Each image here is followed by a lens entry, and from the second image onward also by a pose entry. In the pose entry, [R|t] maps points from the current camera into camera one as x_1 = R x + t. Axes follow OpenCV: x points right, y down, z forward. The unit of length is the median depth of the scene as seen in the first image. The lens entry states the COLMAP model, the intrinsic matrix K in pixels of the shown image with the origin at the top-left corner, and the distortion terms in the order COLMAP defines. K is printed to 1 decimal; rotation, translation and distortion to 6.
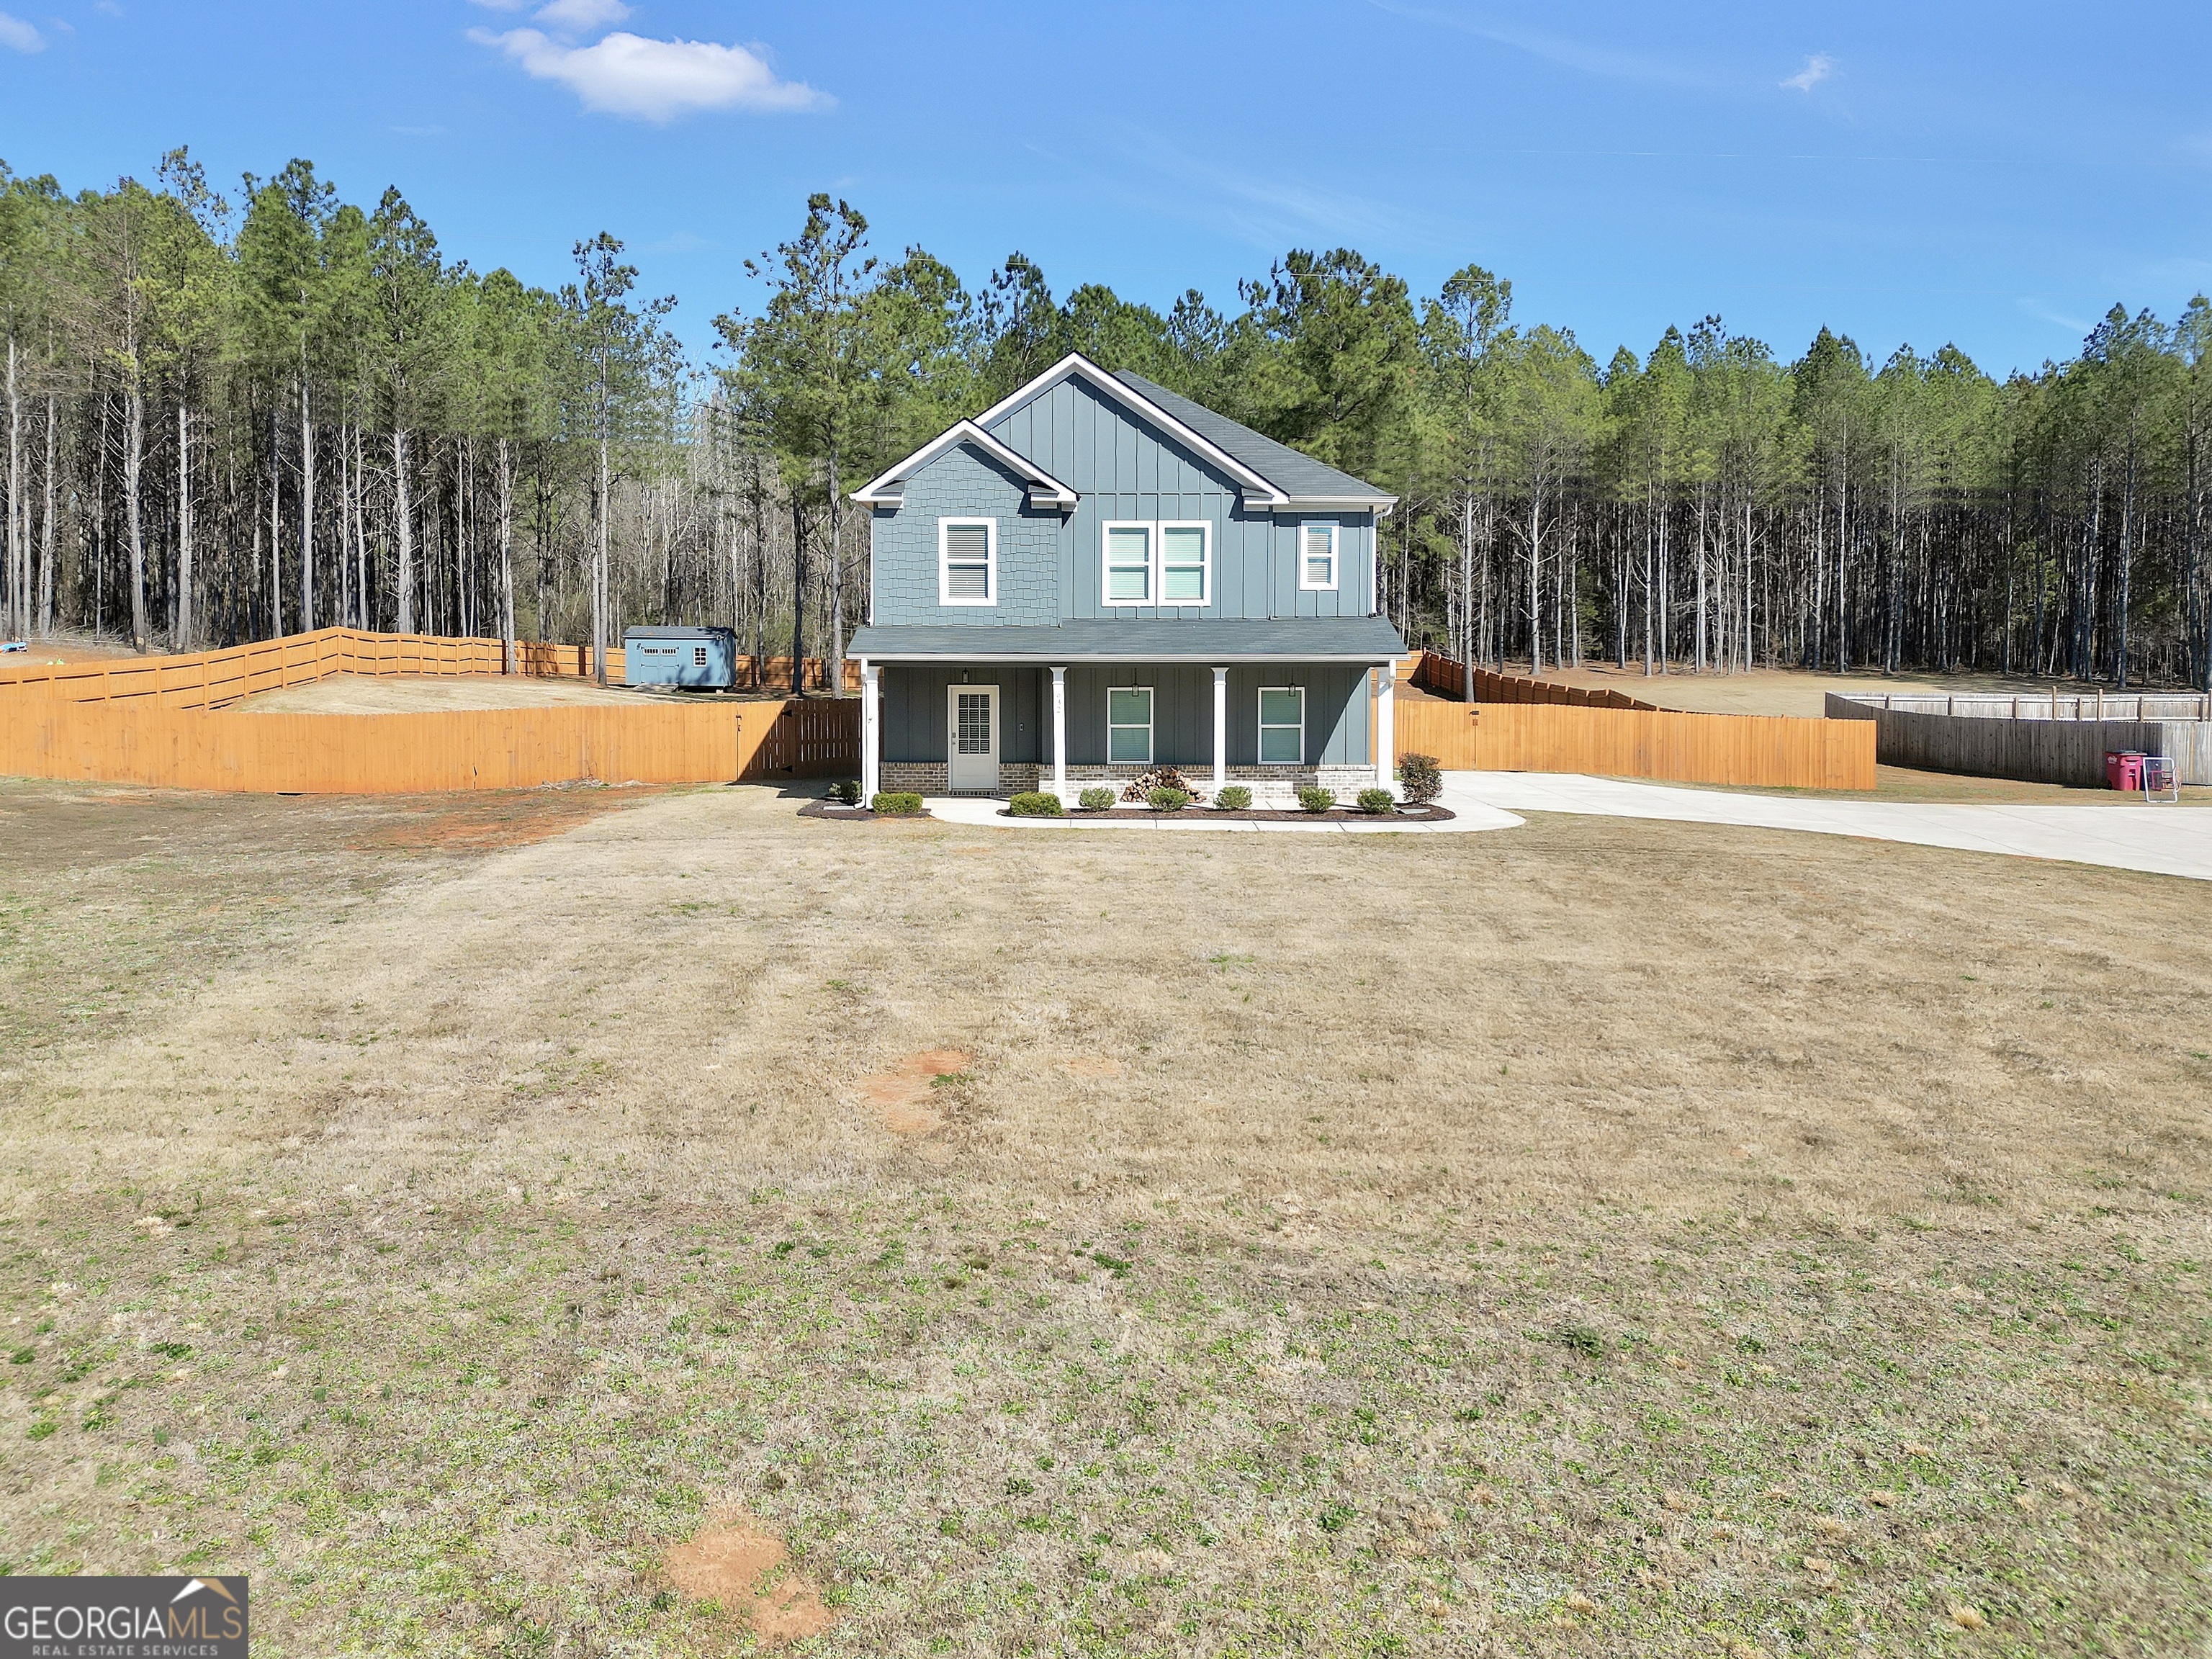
lens RADIAL K [[1568.7, 0, 1103.9], [0, 1568.7, 730.9], [0, 0, 1]] dist [0.085755, -0.072431]
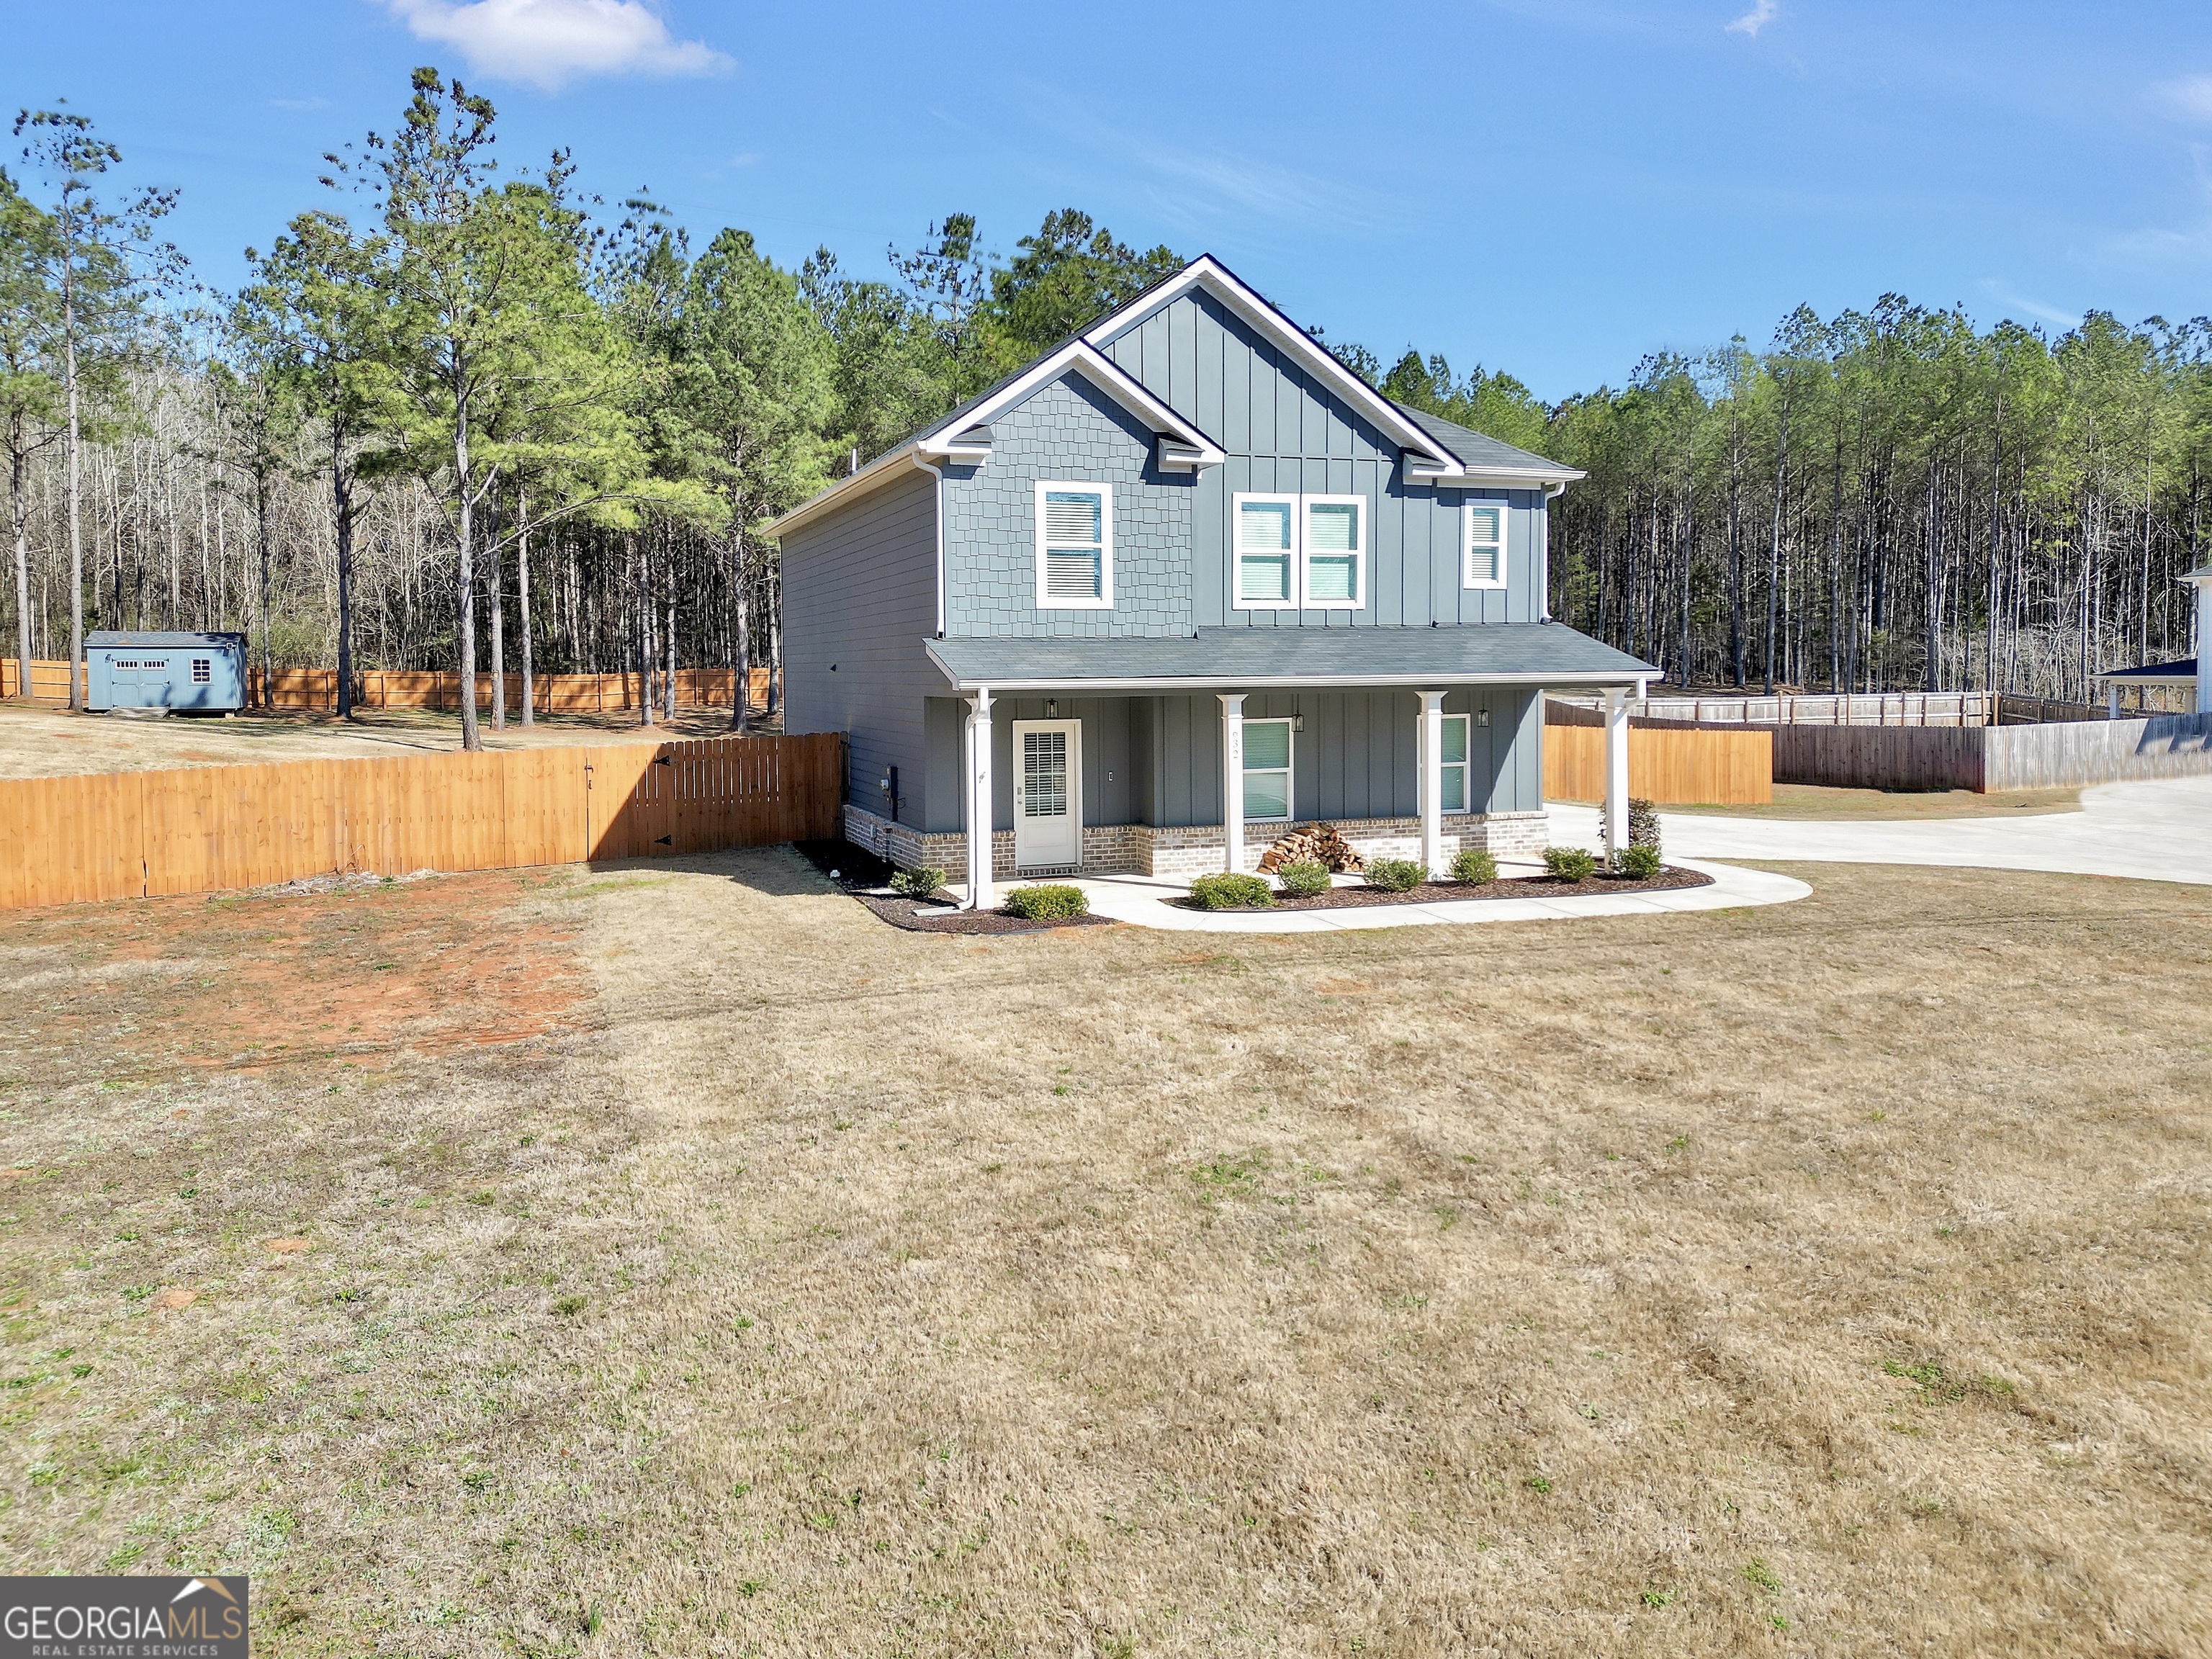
lens RADIAL K [[1568.7, 0, 1103.9], [0, 1568.7, 730.9], [0, 0, 1]] dist [0.085755, -0.072431]
pose [[0.937670, -0.023582, 0.346726, -0.321325], [0.024187, 0.999704, 0.002581, -0.026750], [-0.346684, 0.005966, 0.937963, 0.344069]]
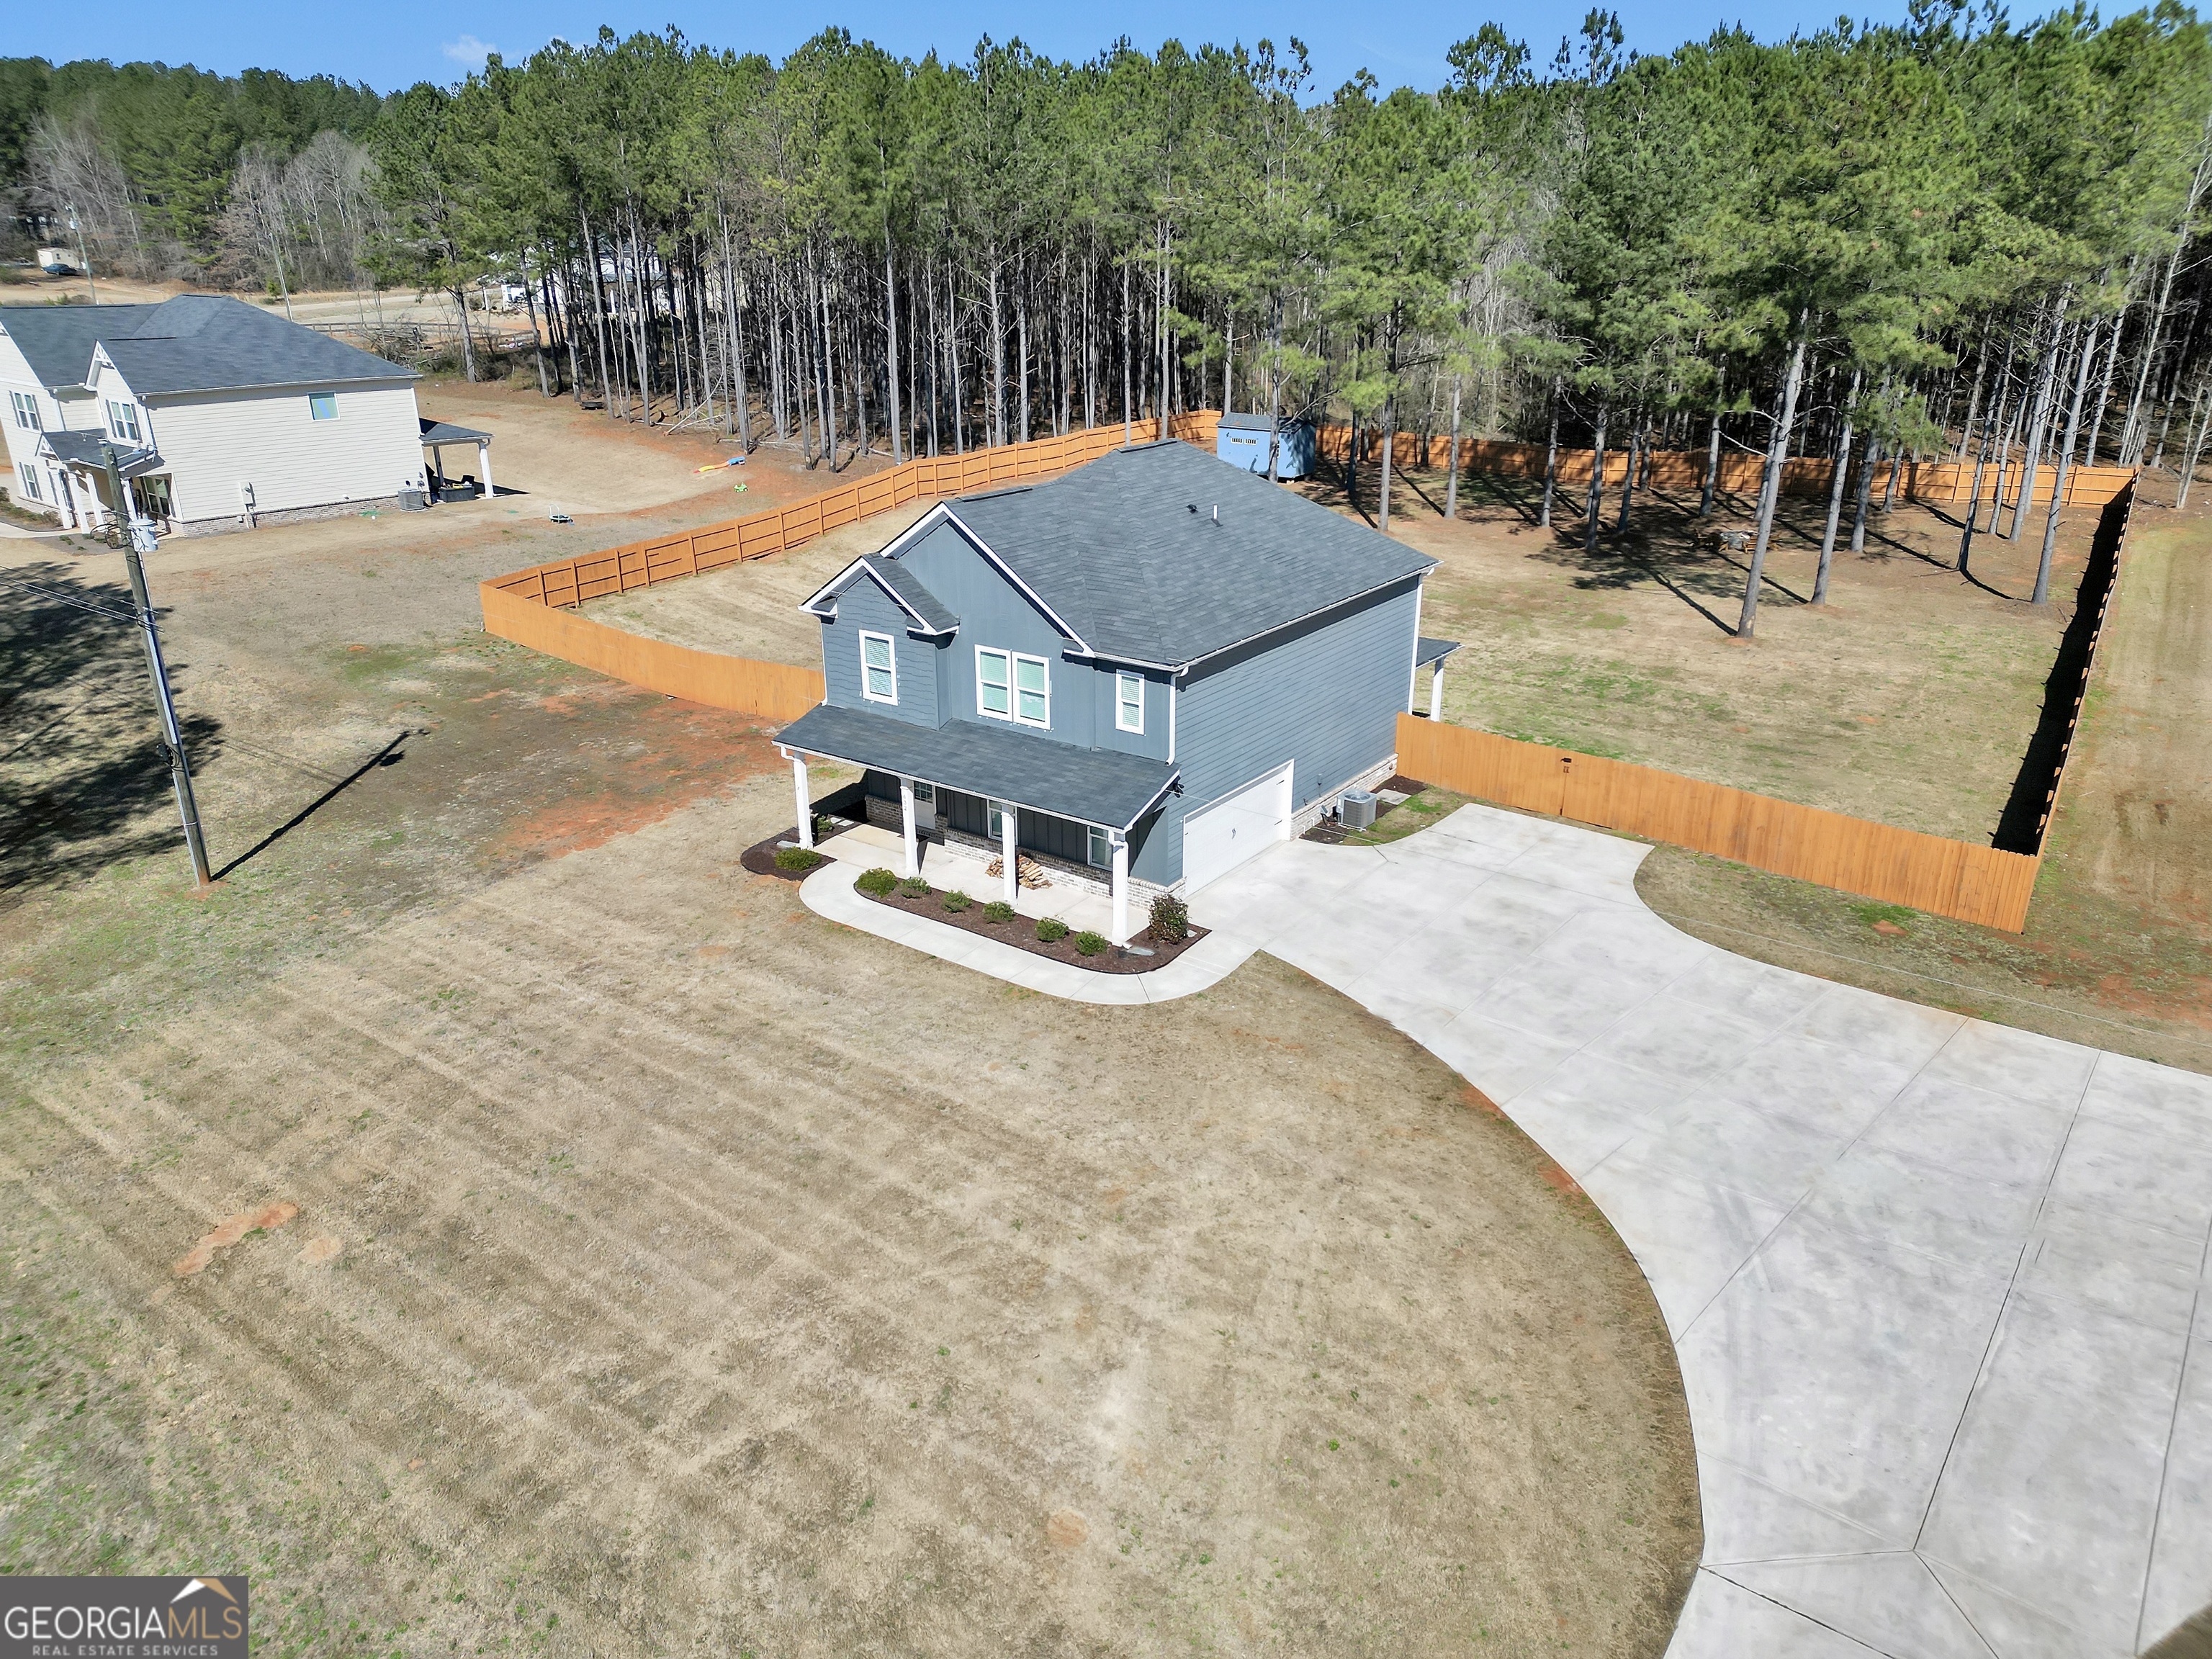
lens RADIAL K [[1526.6, 0, 1104.0], [0, 1526.6, 823.2], [0, 0, 1]] dist [0.091107, -0.082187]
pose [[0.817992, 0.202116, -0.538552, 0.737967], [-0.022042, 0.946564, 0.321762, -0.386147], [0.574807, -0.251328, 0.778737, 0.135723]]
